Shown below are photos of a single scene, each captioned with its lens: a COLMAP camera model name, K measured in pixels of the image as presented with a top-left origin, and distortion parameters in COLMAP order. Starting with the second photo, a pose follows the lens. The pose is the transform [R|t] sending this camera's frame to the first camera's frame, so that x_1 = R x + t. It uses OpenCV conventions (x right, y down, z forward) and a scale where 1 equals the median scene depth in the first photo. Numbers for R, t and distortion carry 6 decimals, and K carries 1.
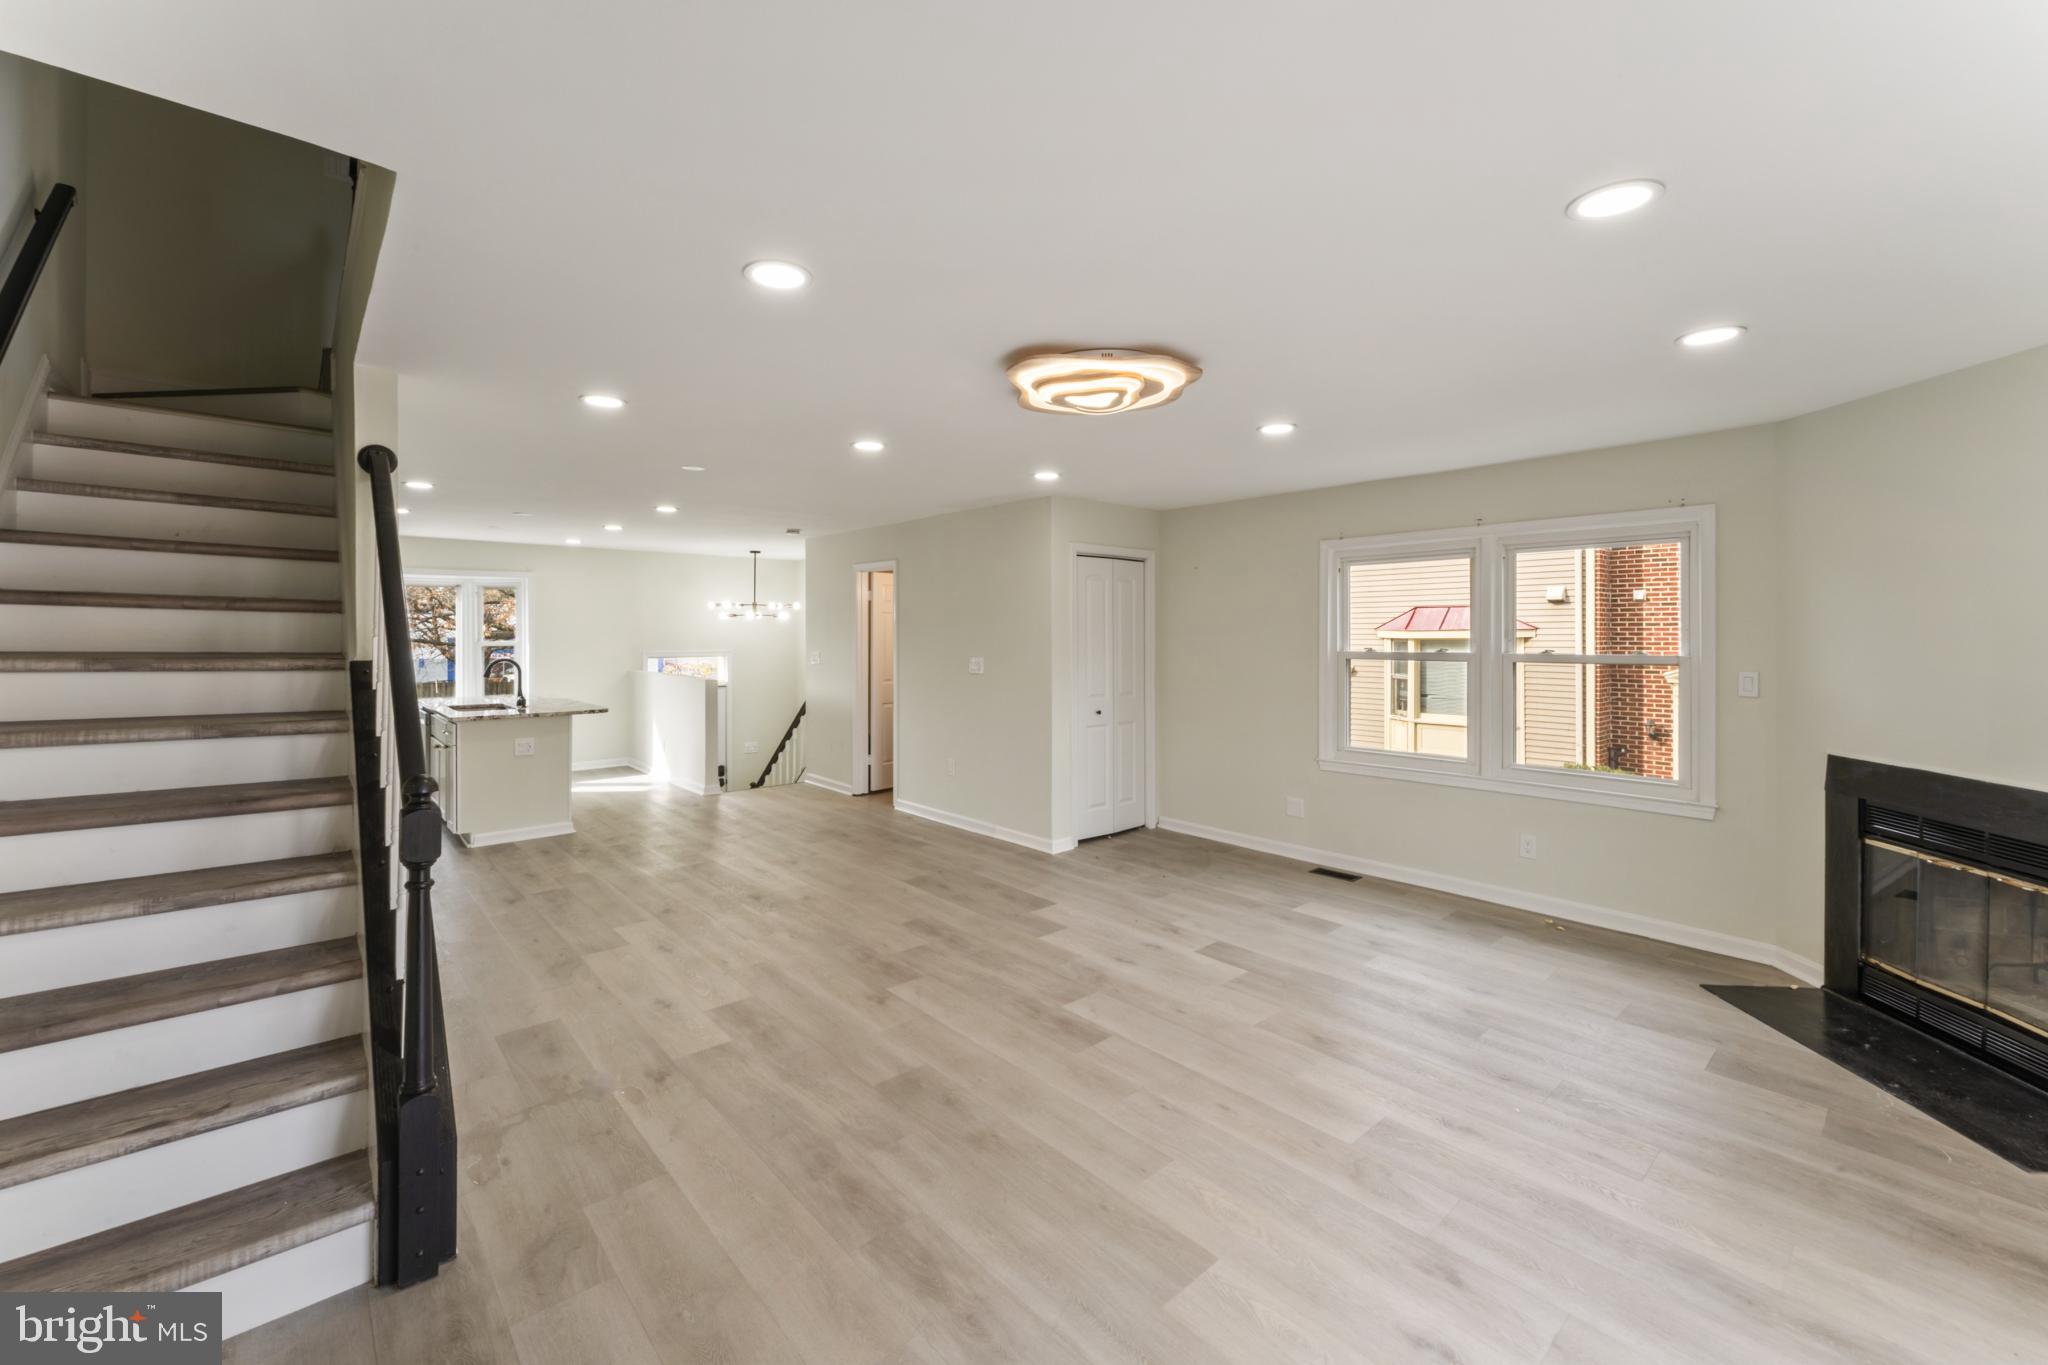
lens RADIAL K [[837.6, 0, 1027.1], [0, 837.6, 631.1], [0, 0, 1]] dist [0.002984, -0.000047]
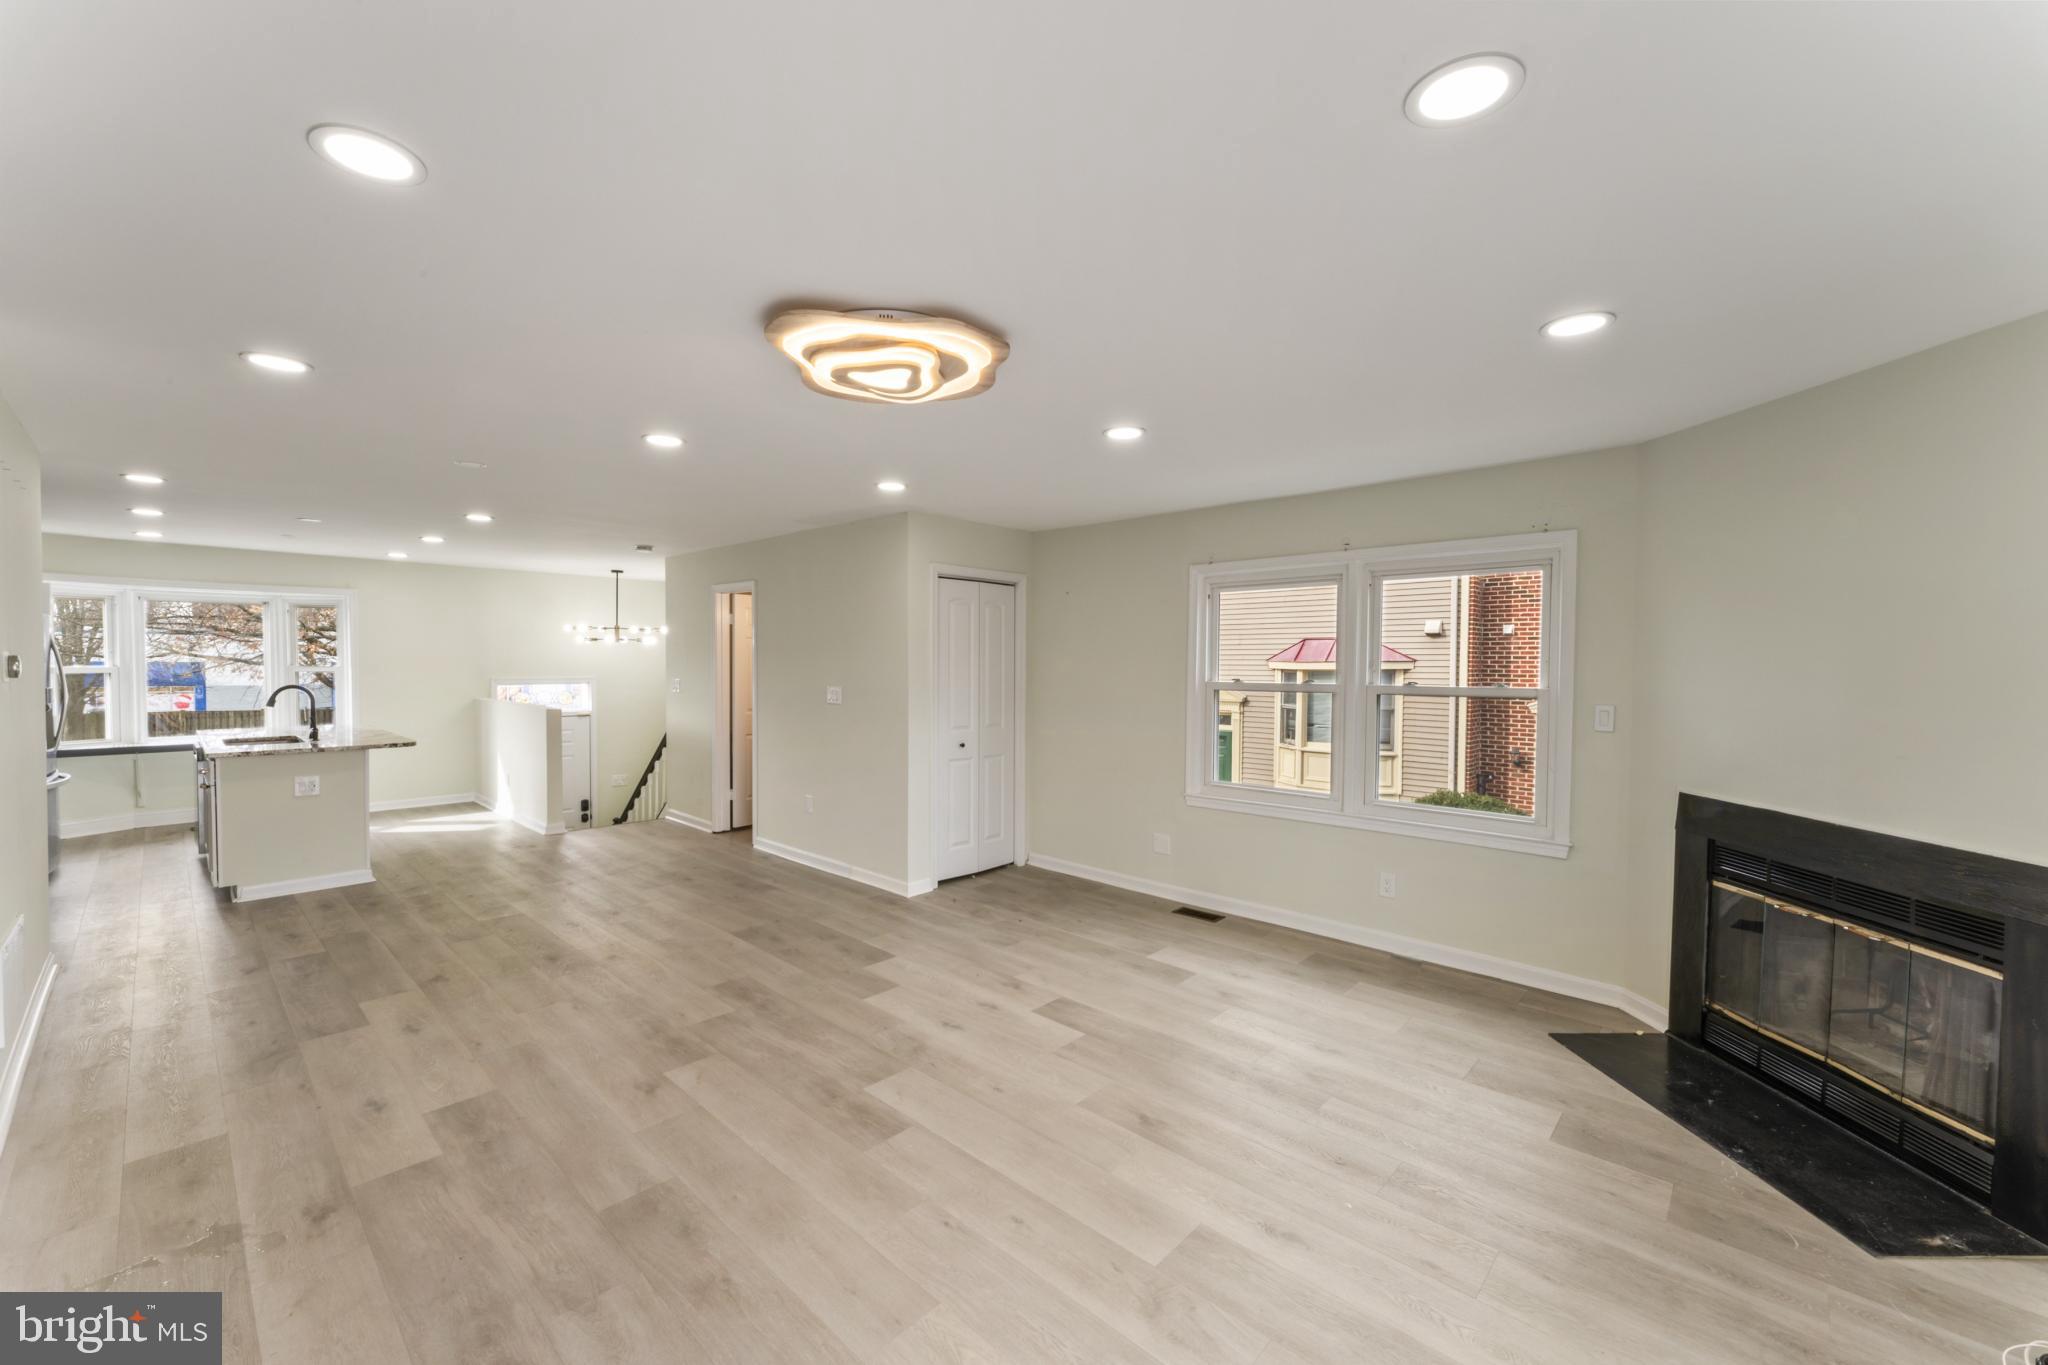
lens RADIAL K [[837.6, 0, 1012.3], [0, 837.6, 683.7], [0, 0, 1]] dist [0.002984, -0.000047]
pose [[0.995349, 0.004908, 0.096209, 0.094815], [-0.007638, 0.999578, 0.028033, 0.001798], [-0.096030, -0.028637, 0.994966, 0.113600]]
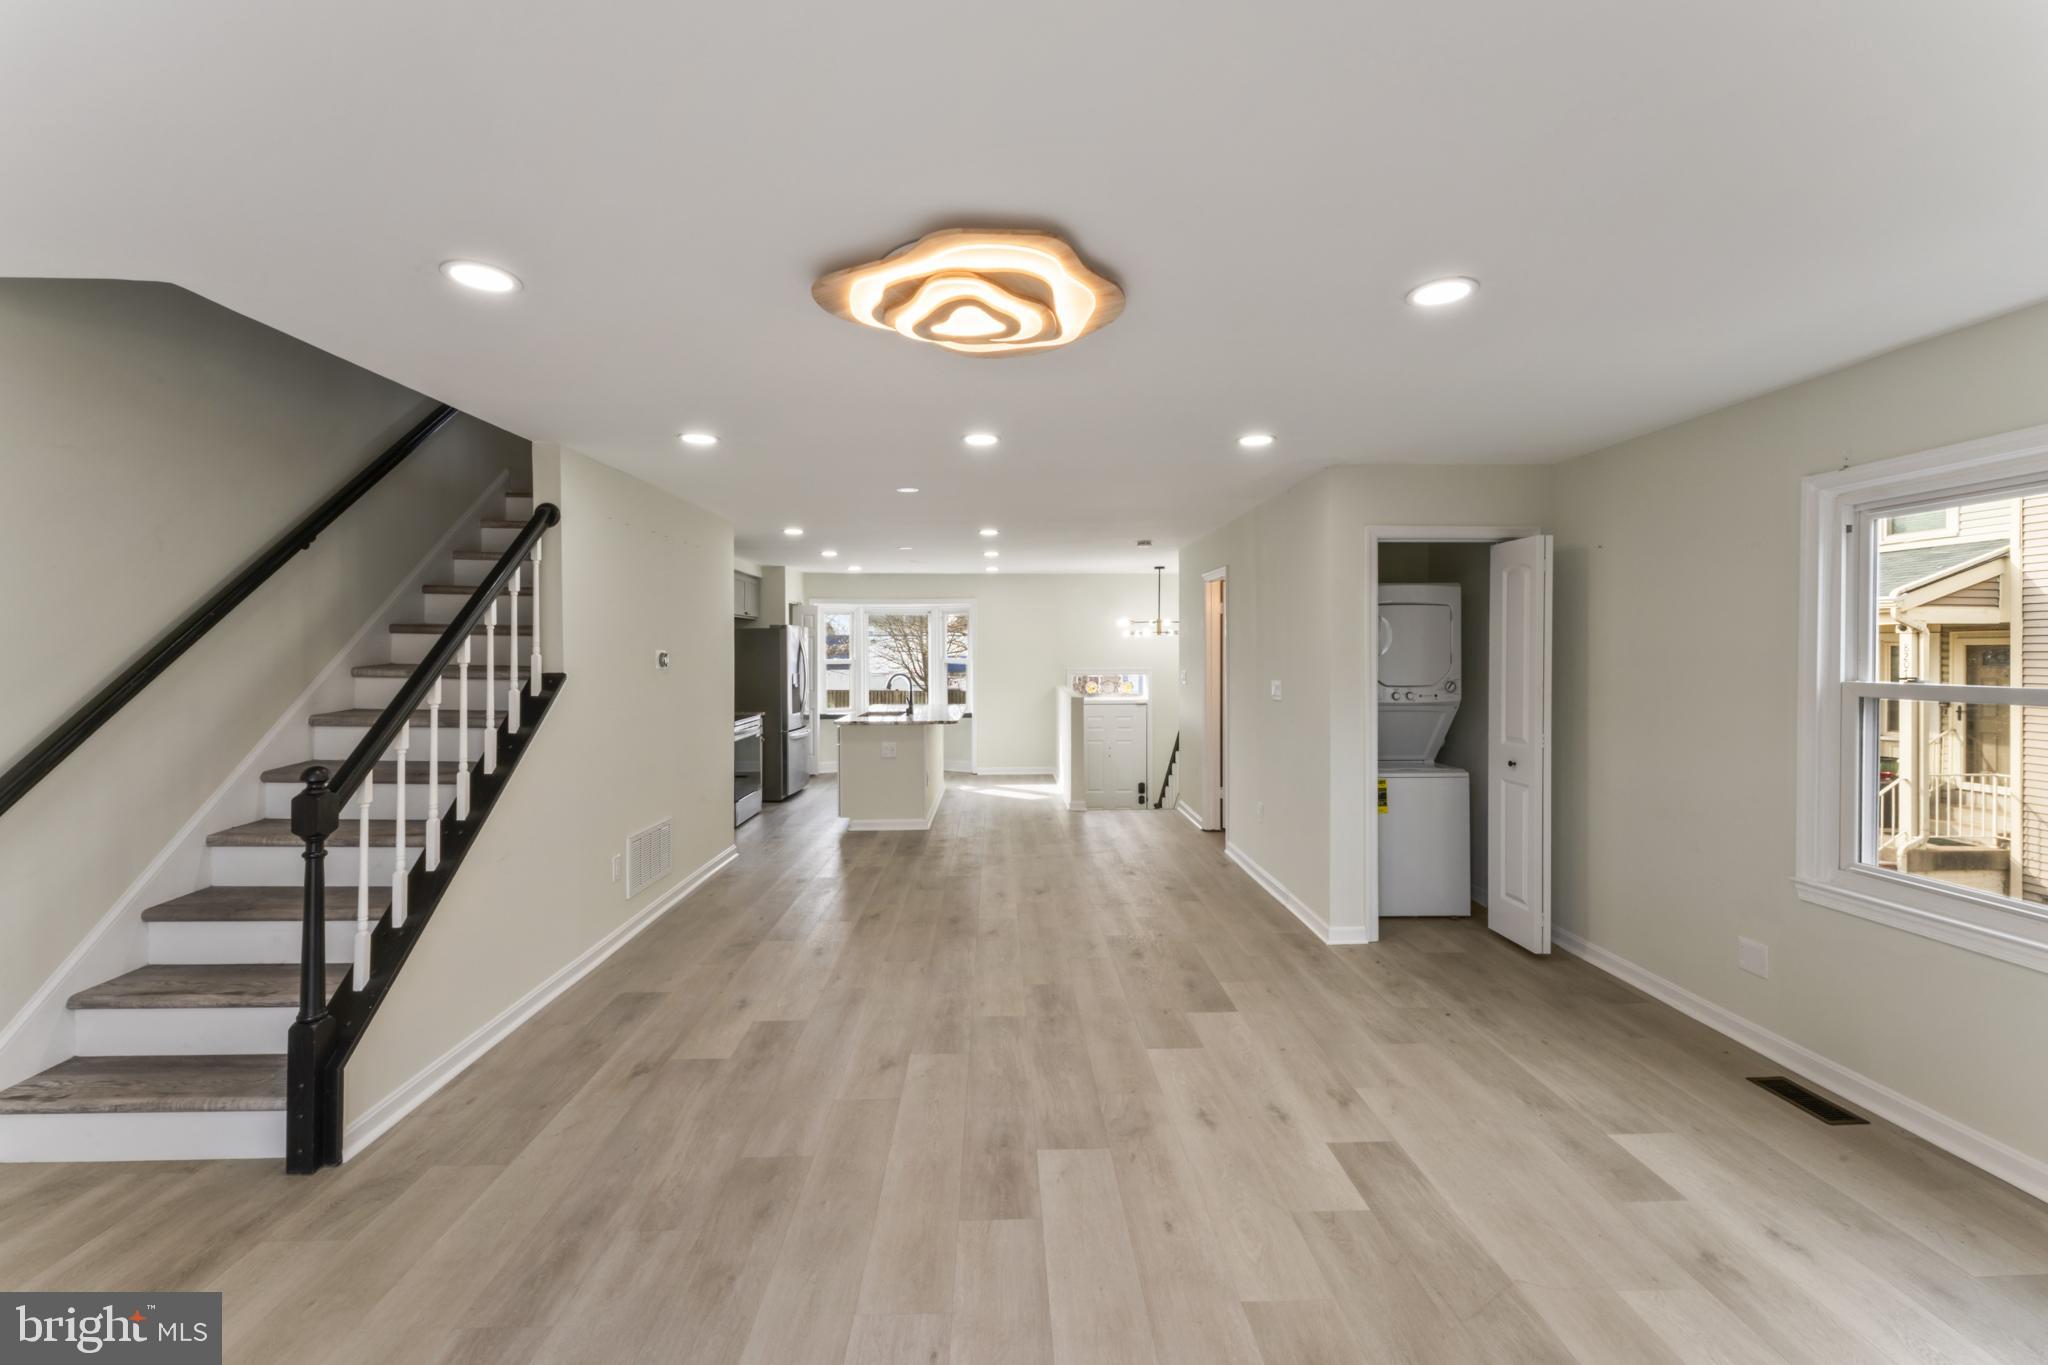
lens RADIAL K [[837.6, 0, 999.1], [0, 837.6, 654.7], [0, 0, 1]] dist [0.002984, -0.000047]
pose [[0.767202, 0.000457, -0.641405, 0.436907], [0.003642, 0.999981, 0.005069, 0.002938], [0.641395, -0.006225, 0.767185, 0.361779]]
